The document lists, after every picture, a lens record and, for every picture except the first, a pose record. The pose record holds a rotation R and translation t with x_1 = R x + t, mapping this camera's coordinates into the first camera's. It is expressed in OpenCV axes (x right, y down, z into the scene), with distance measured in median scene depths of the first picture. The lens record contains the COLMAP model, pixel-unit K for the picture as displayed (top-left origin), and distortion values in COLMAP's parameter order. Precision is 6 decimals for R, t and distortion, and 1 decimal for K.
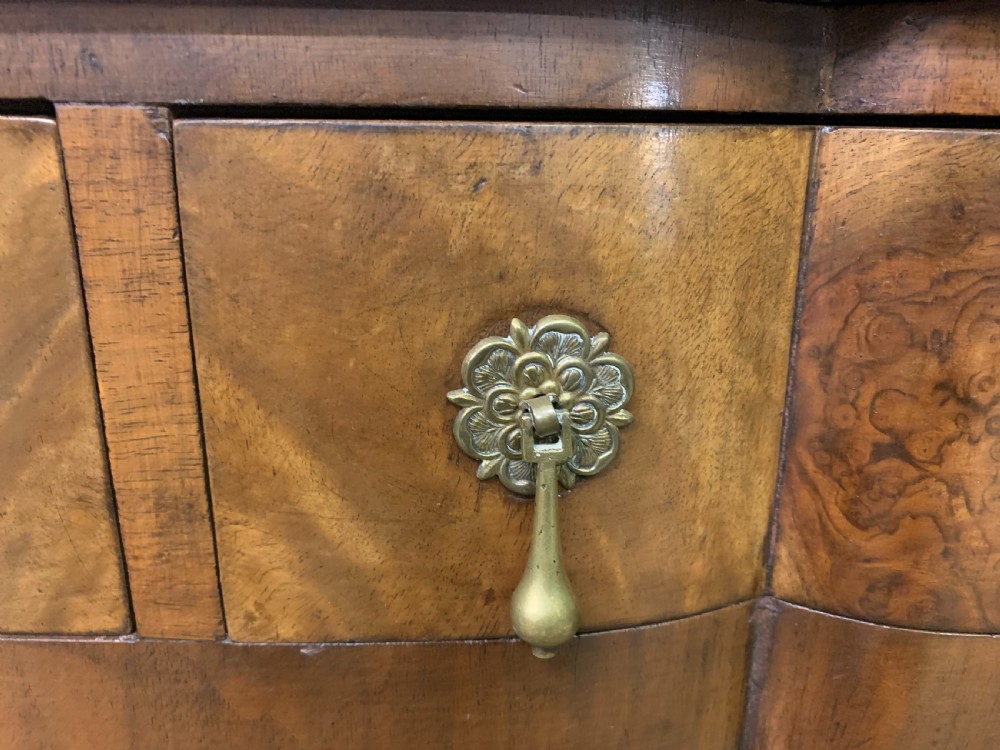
lens RADIAL K [[753.9, 0, 495.6], [0, 753.9, 373.3], [0, 0, 1]] dist [0.005745, 0.004655]
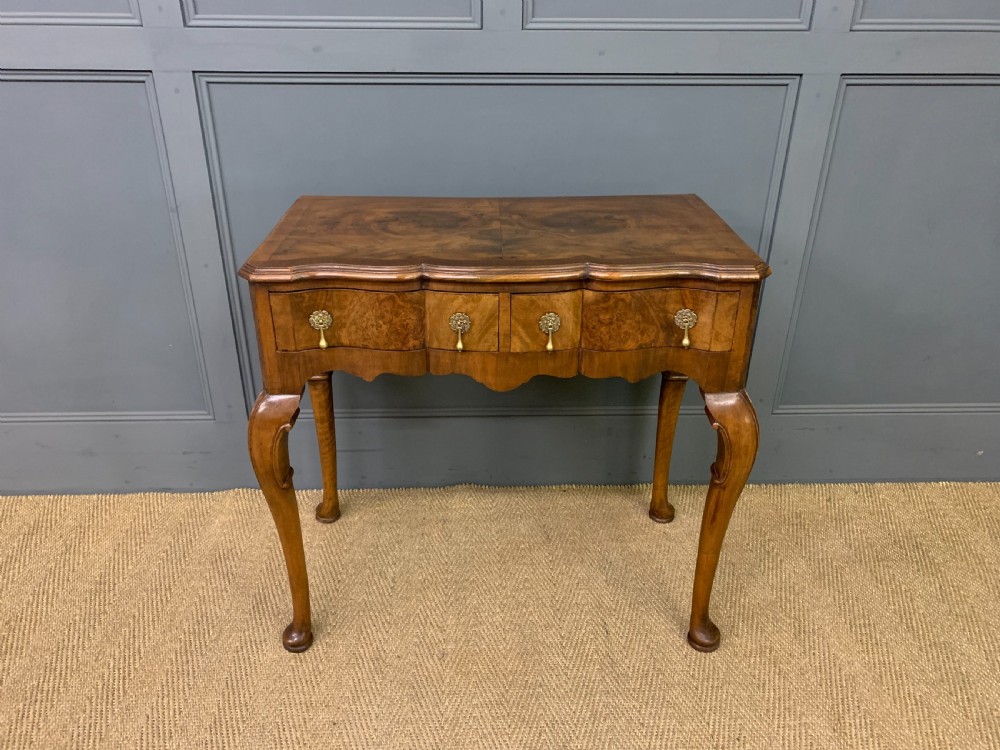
lens RADIAL K [[757.1, 0, 494.1], [0, 757.1, 369.8], [0, 0, 1]] dist [0.008511, 0.002956]
pose [[0.999985, -0.003779, -0.003961, -0.530842], [0.004349, 0.987852, 0.155338, -0.766514], [0.003326, -0.155353, 0.987853, -7.516779]]
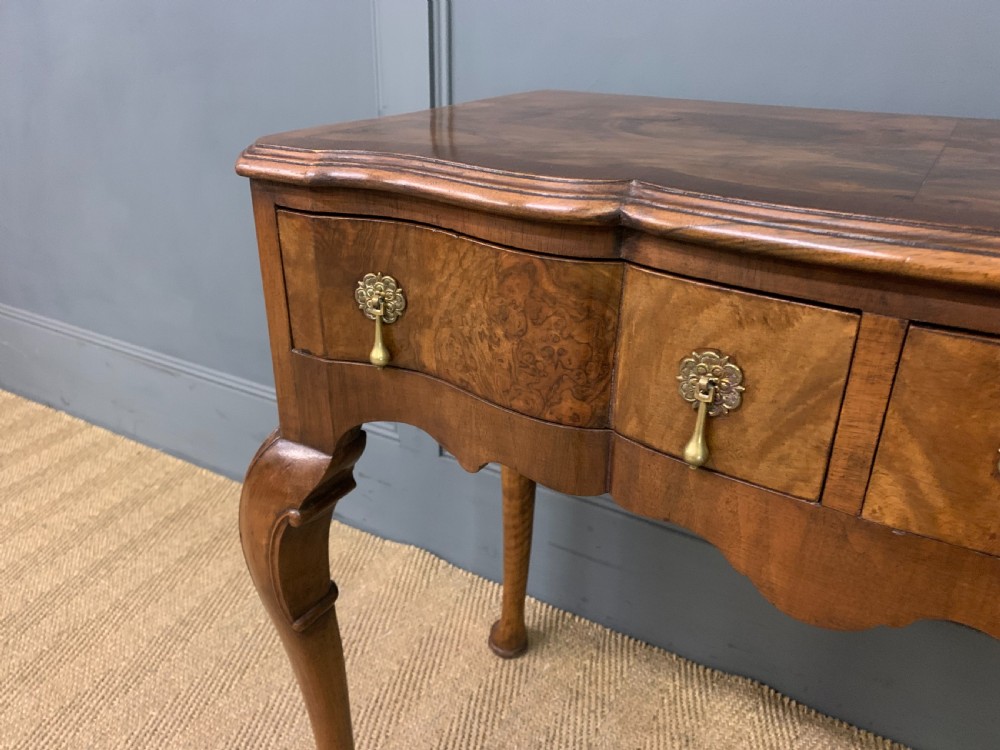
lens RADIAL K [[775.7, 0, 484.8], [0, 775.7, 376.0], [0, 0, 1]] dist [0.008426, 0.005780]
pose [[0.841942, 0.225111, -0.490367, -0.264846], [-0.162681, 0.972428, 0.167091, -0.327551], [0.514460, -0.060908, 0.855349, -1.831729]]
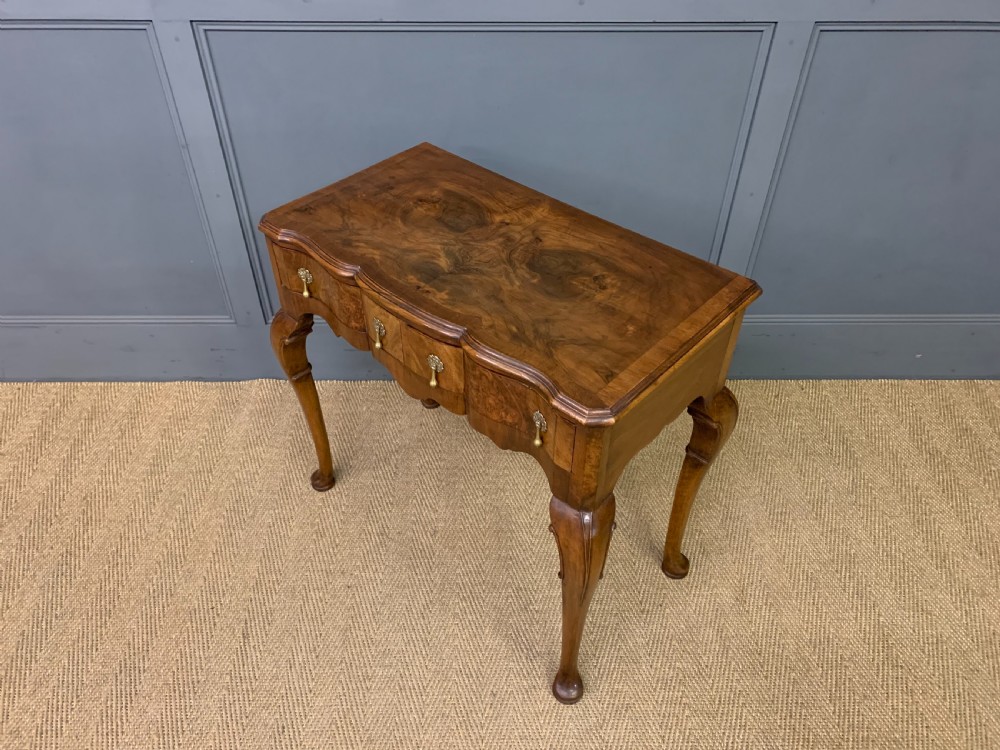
lens RADIAL K [[753.9, 0, 495.6], [0, 753.9, 373.3], [0, 0, 1]] dist [0.005745, 0.004655]
pose [[0.999612, 0.012527, -0.024883, 0.059682], [-0.001374, 0.914282, 0.405075, -3.057724], [0.027825, -0.404884, 0.913945, -8.522643]]
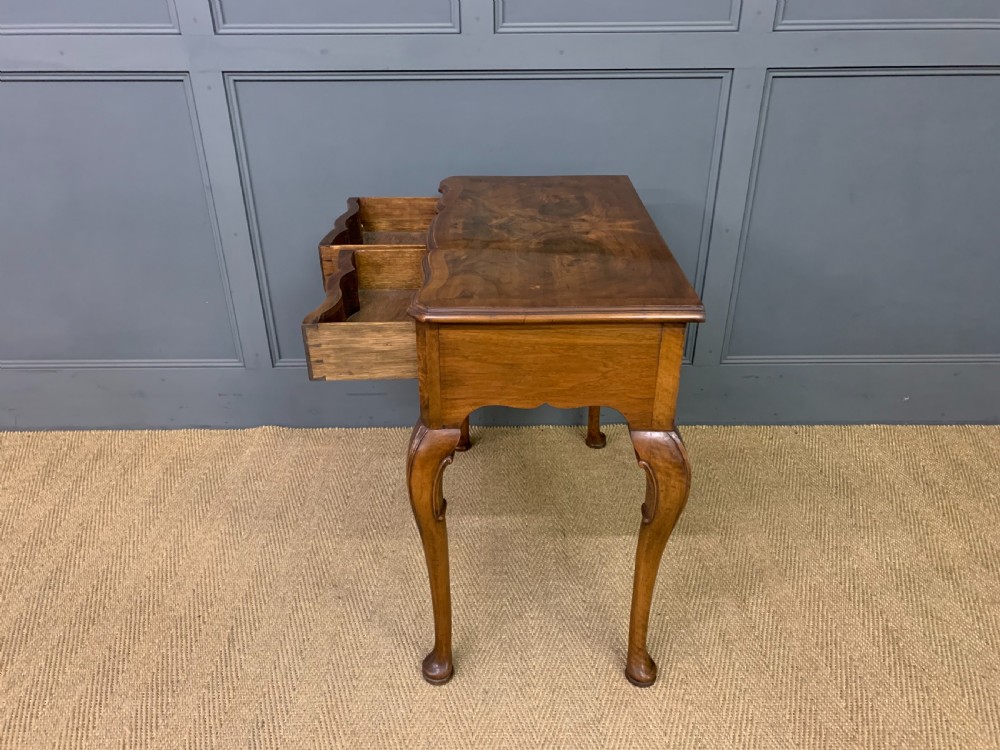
lens RADIAL K [[752.8, 0, 500.2], [0, 752.8, 379.9], [0, 0, 1]] dist [0.007658, 0.001308]
pose [[0.999335, -0.000433, -0.036472, 0.400057], [0.007529, 0.980846, 0.194638, -0.593381], [0.035689, -0.194783, 0.980197, -9.770045]]
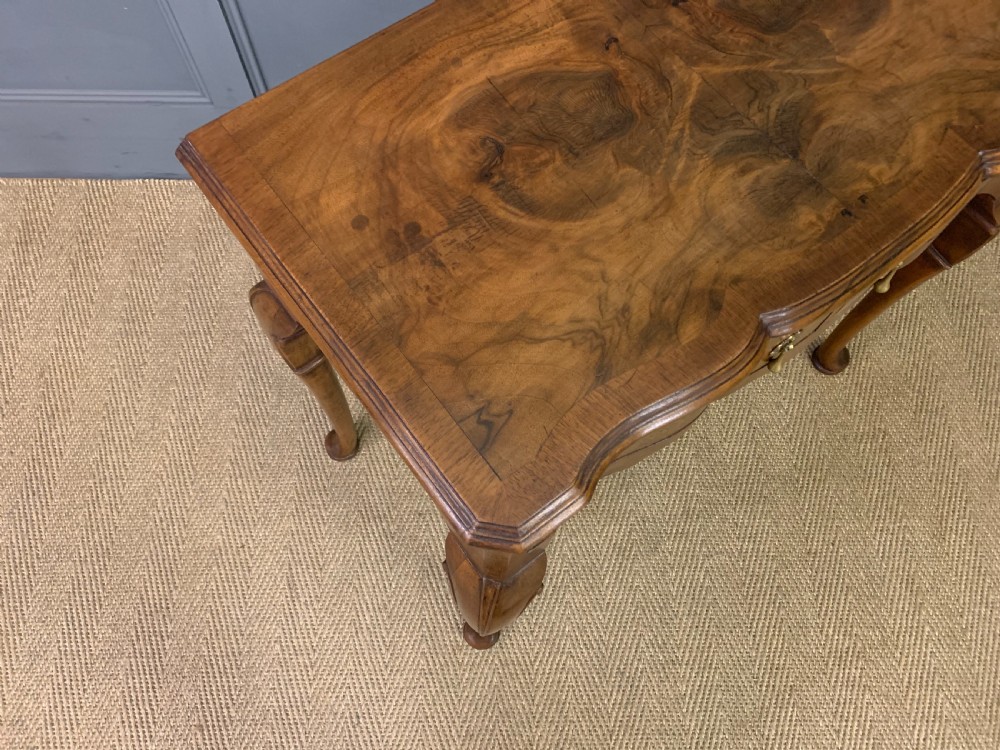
lens RADIAL K [[760.7, 0, 495.5], [0, 760.7, 378.1], [0, 0, 1]] dist [0.008554, 0.004616]
pose [[0.999508, 0.029165, -0.011540, -1.615784], [-0.010150, 0.648892, 0.760813, -3.098446], [0.029678, -0.760321, 0.648869, -3.479578]]
